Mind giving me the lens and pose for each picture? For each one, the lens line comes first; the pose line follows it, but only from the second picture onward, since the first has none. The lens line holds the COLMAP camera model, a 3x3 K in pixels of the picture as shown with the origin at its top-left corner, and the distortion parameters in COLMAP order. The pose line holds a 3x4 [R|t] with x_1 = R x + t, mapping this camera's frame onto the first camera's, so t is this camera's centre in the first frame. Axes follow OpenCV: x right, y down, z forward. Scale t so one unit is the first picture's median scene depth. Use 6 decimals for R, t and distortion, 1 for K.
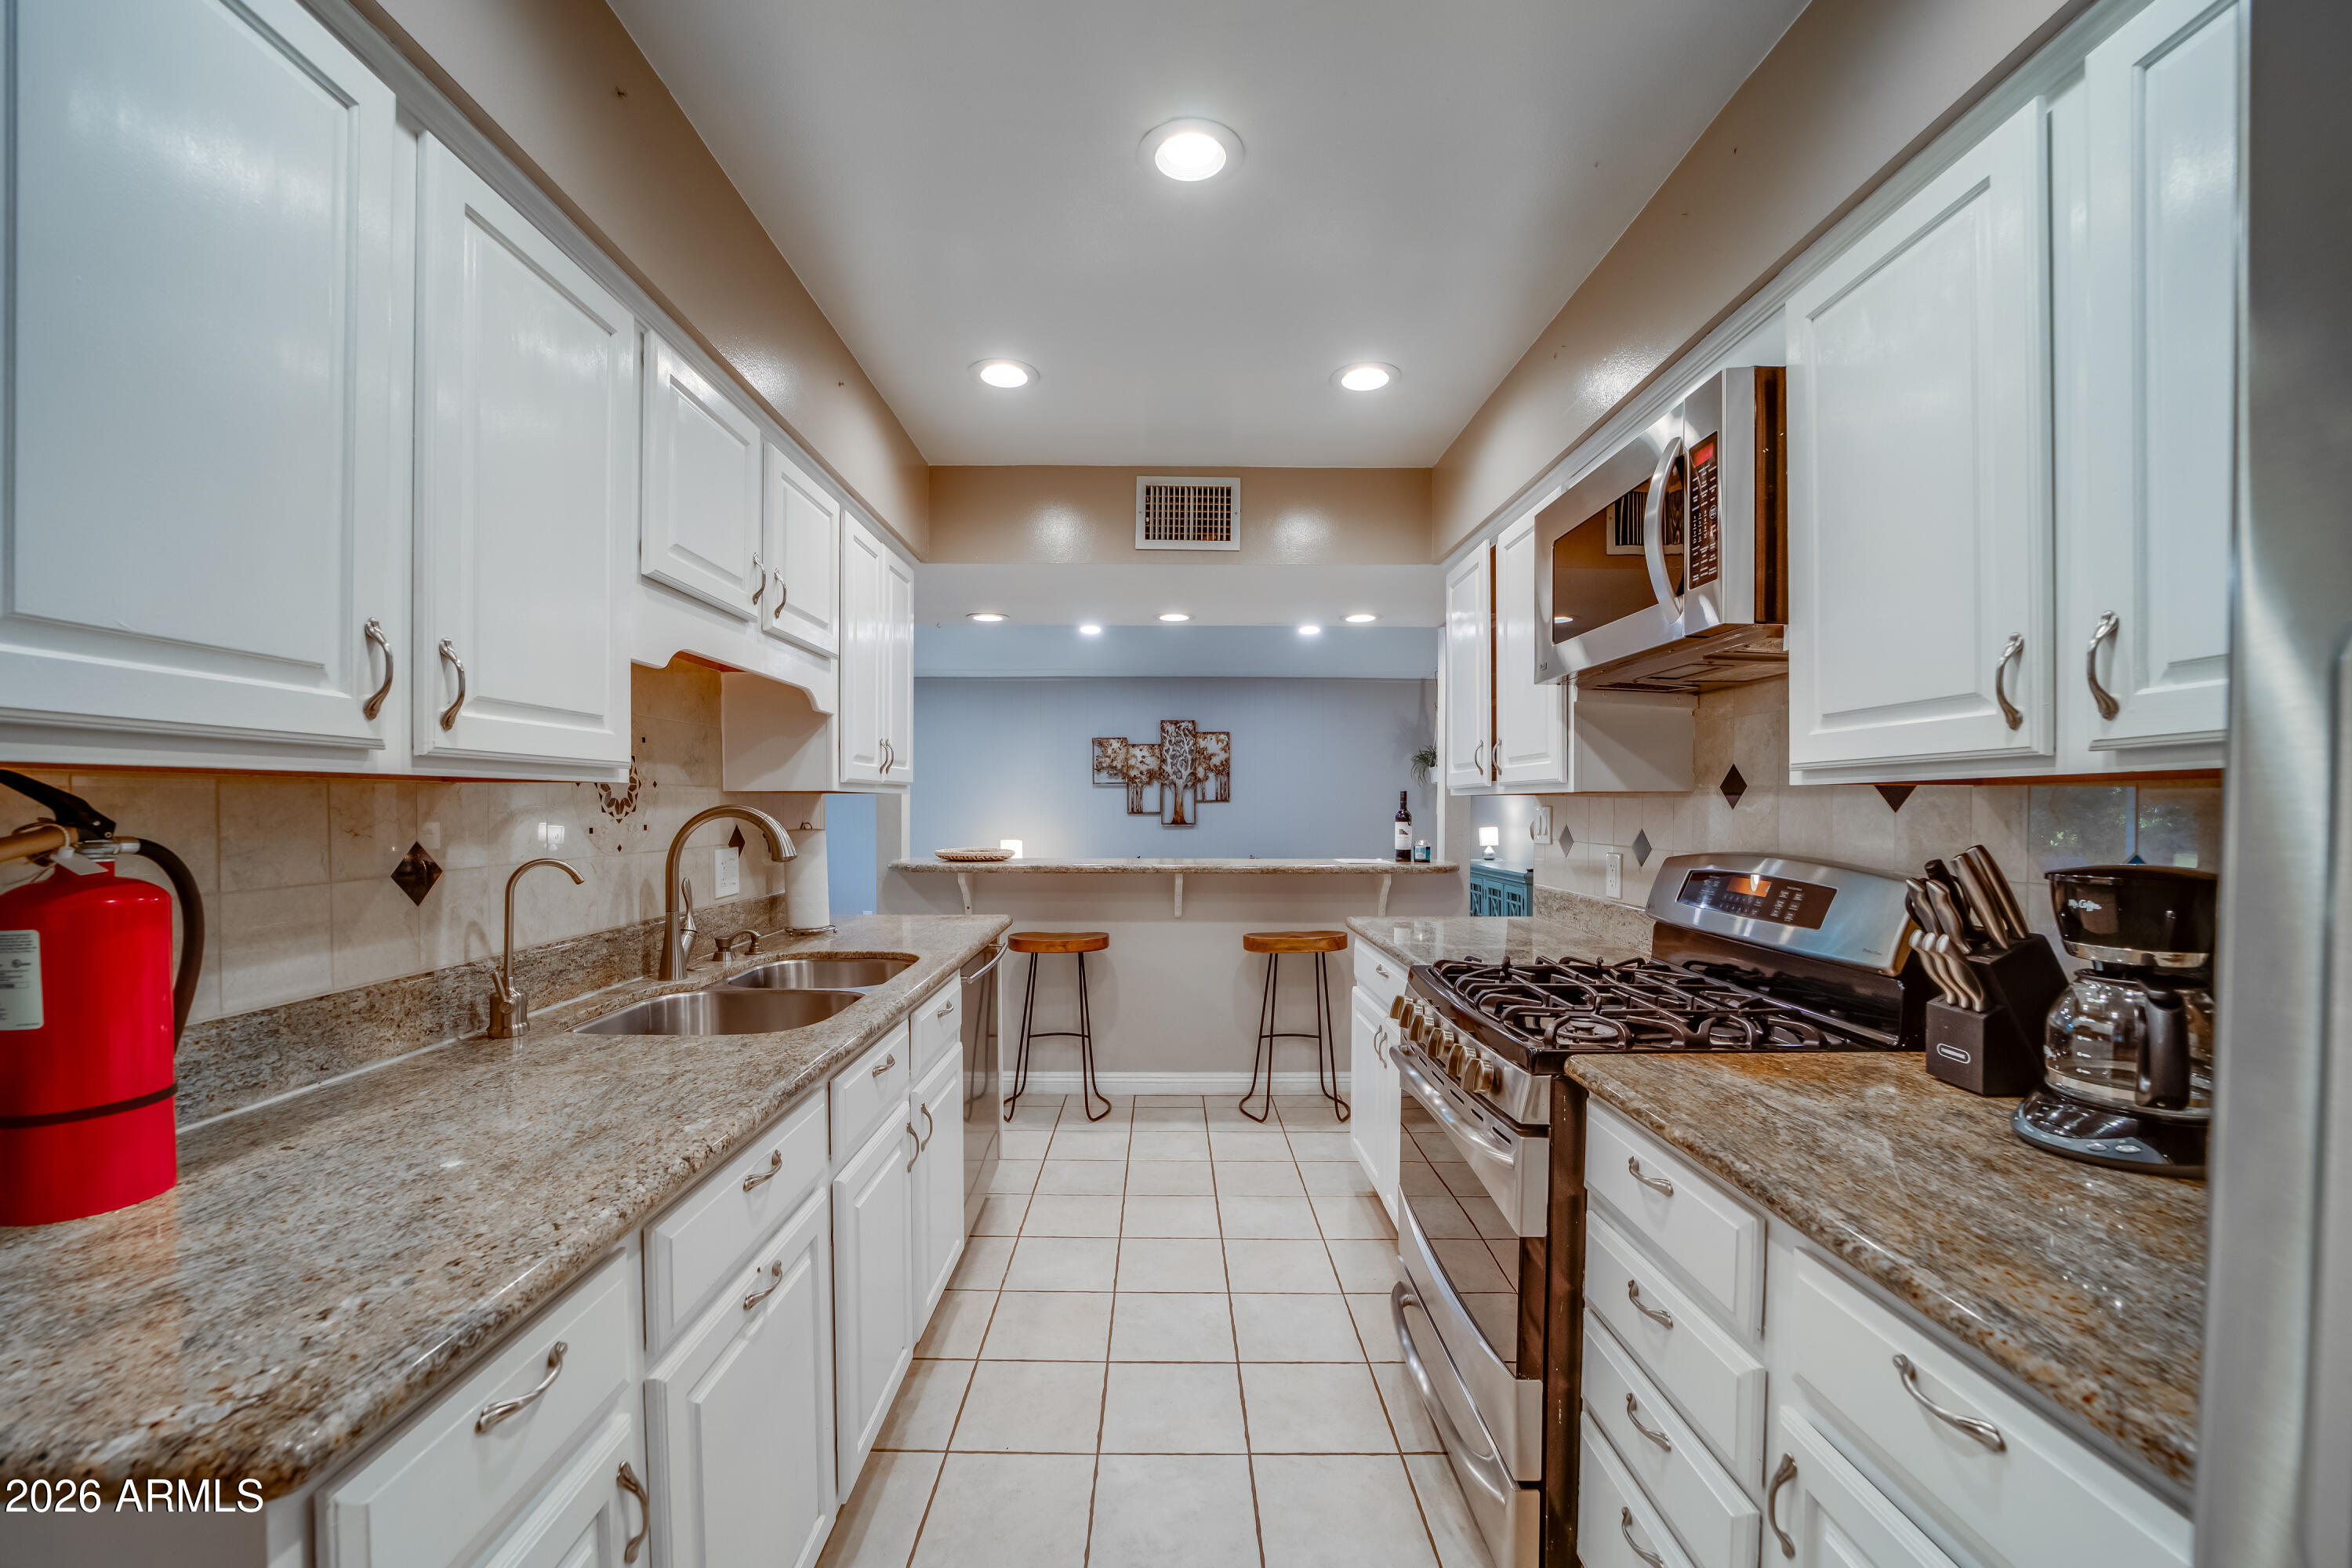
lens RADIAL K [[959.9, 0, 1167.7], [0, 959.9, 808.2], [0, 0, 1]] dist [-0.015020, -0.000092]
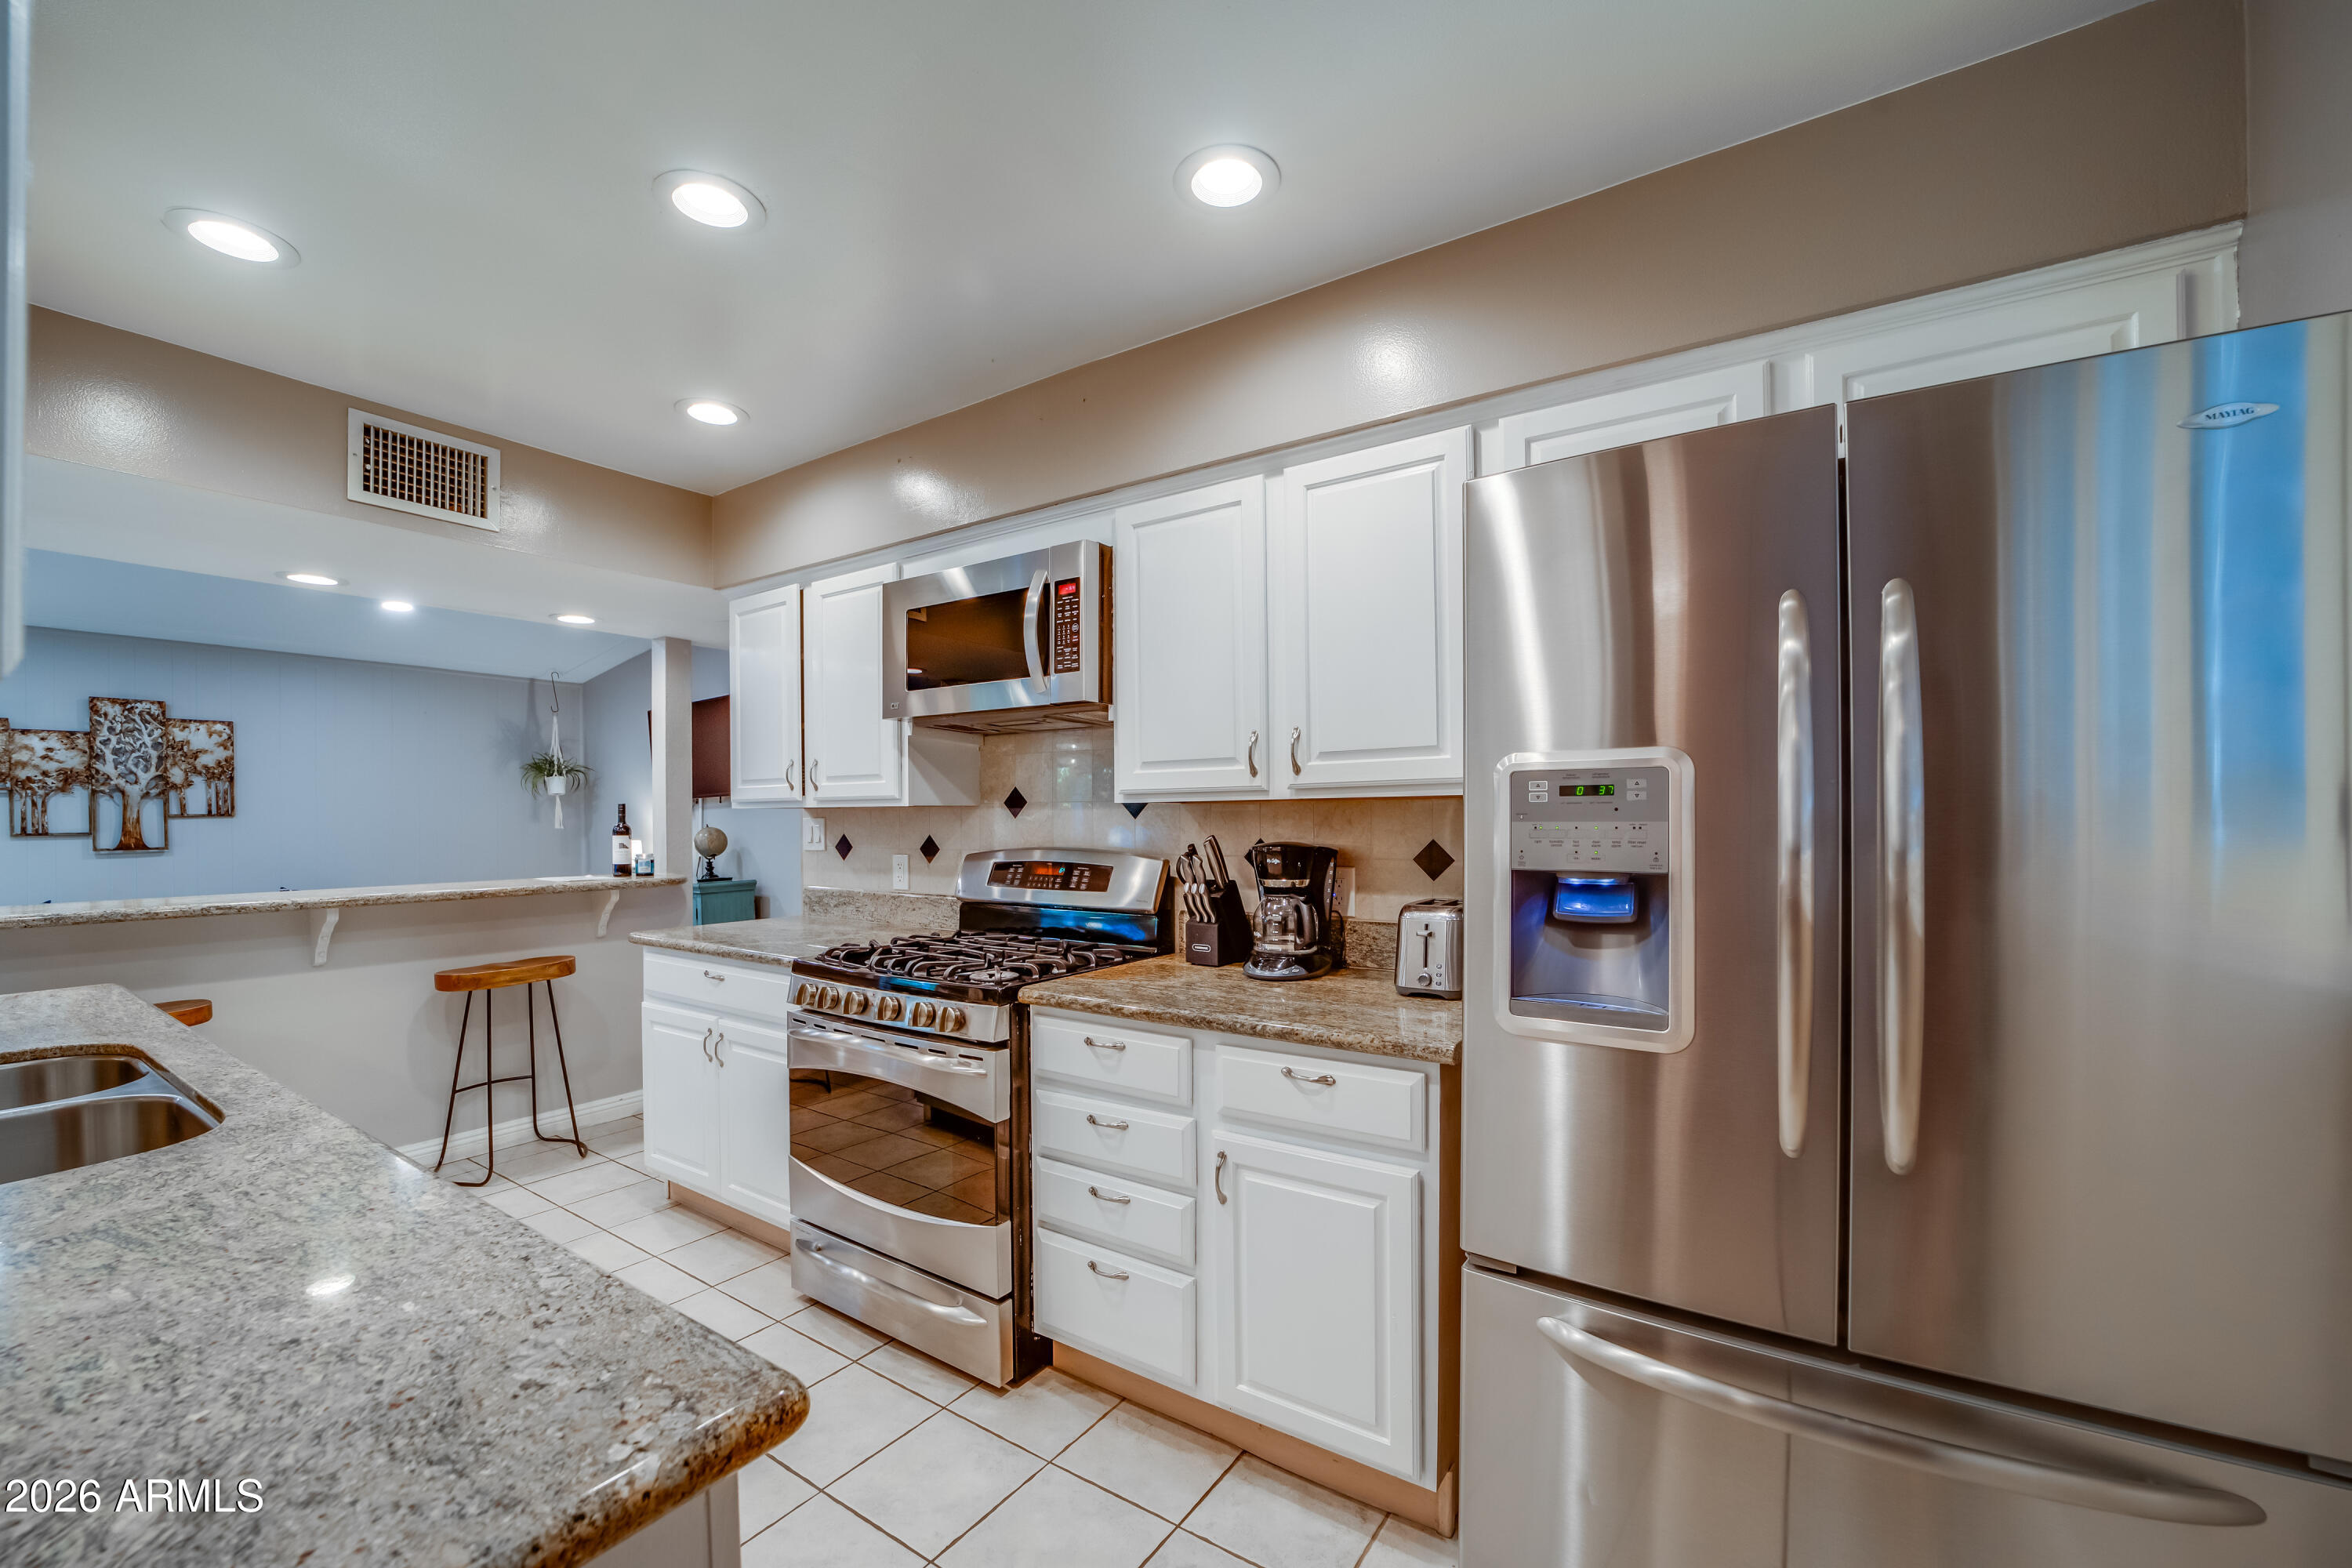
lens RADIAL K [[925.6, 0, 1207.9], [0, 925.6, 816.5], [0, 0, 1]] dist [-0.031551, 0.007600]
pose [[0.549350, -0.007644, 0.835557, -0.413443], [0.010604, 0.999941, 0.002176, -0.001552], [-0.835525, 0.007665, 0.549399, -0.007374]]
